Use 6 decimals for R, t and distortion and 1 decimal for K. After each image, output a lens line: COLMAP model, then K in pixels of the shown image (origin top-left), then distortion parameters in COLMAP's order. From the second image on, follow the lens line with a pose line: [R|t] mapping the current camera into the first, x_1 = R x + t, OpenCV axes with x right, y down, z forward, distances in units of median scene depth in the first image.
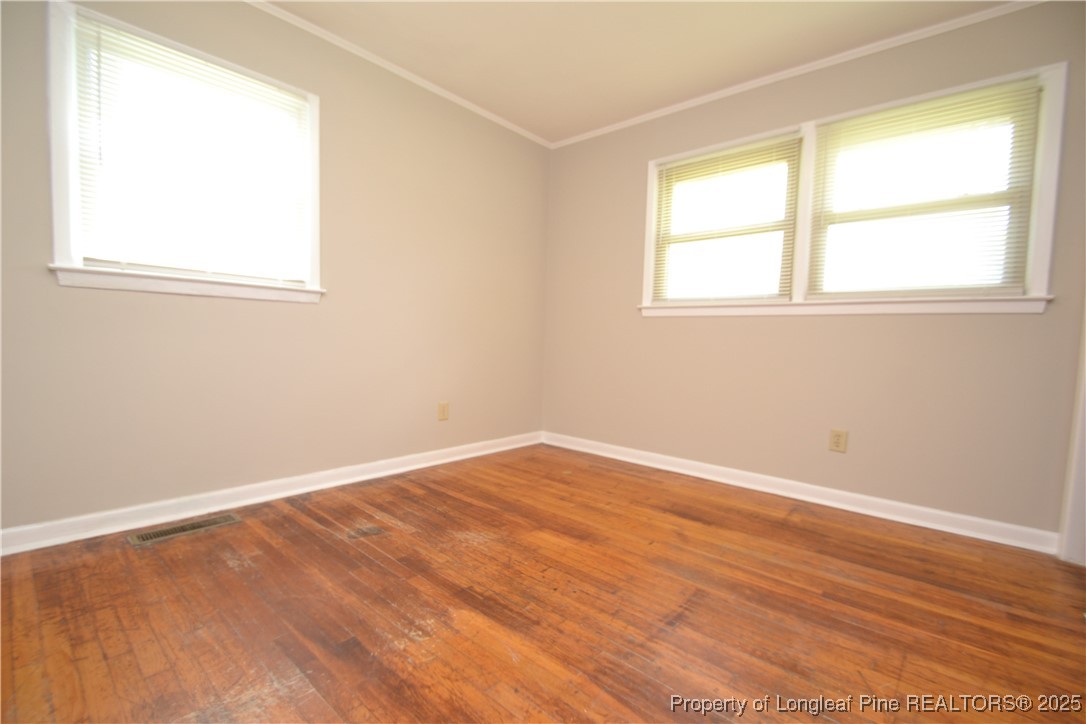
lens RADIAL K [[497.2, 0, 543.0], [0, 497.2, 362.0], [0, 0, 1]] dist [0.001059, -0.018160]
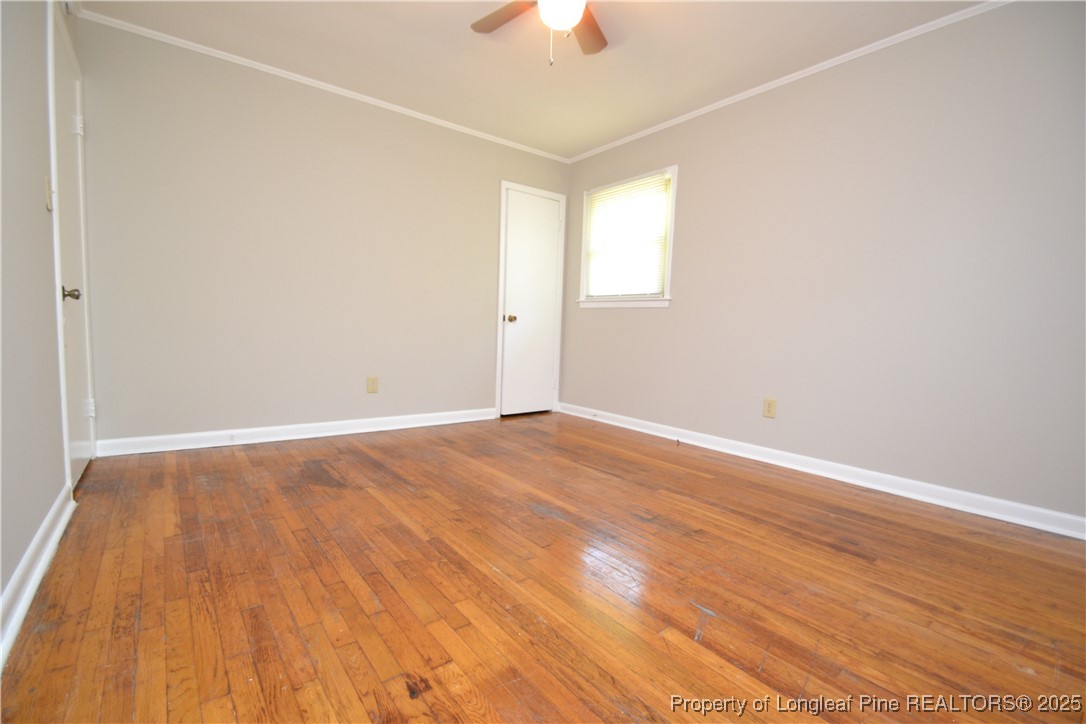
lens RADIAL K [[469.4, 0, 543.0], [0, 469.4, 362.0], [0, 0, 1]] dist [0.009837, -0.015032]
pose [[0.987083, 0.006008, -0.160094, 0.361102], [-0.001454, 0.999591, 0.028544, 0.022073], [0.160200, -0.027942, 0.986689, -0.334191]]
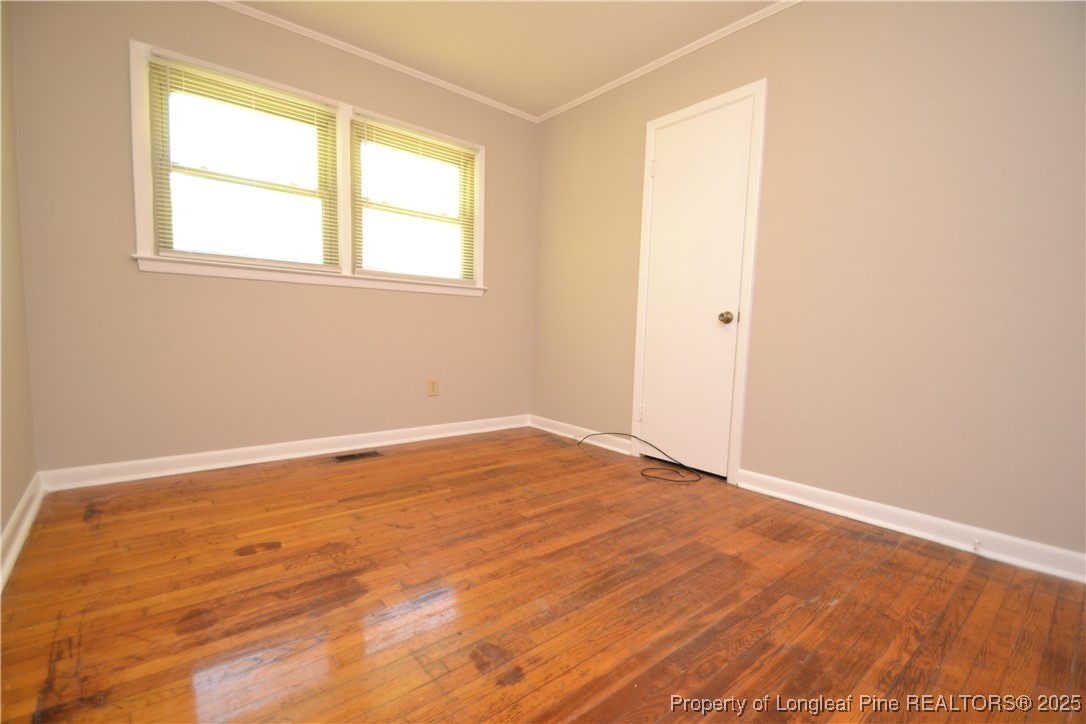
lens RADIAL K [[483.0, 0, 534.7], [0, 483.0, 373.1], [0, 0, 1]] dist [0.013373, -0.016742]
pose [[0.125682, -0.127924, 0.983788, -0.484884], [0.008945, 0.991757, 0.127818, -0.036805], [-0.992030, -0.007264, 0.125790, 0.432573]]
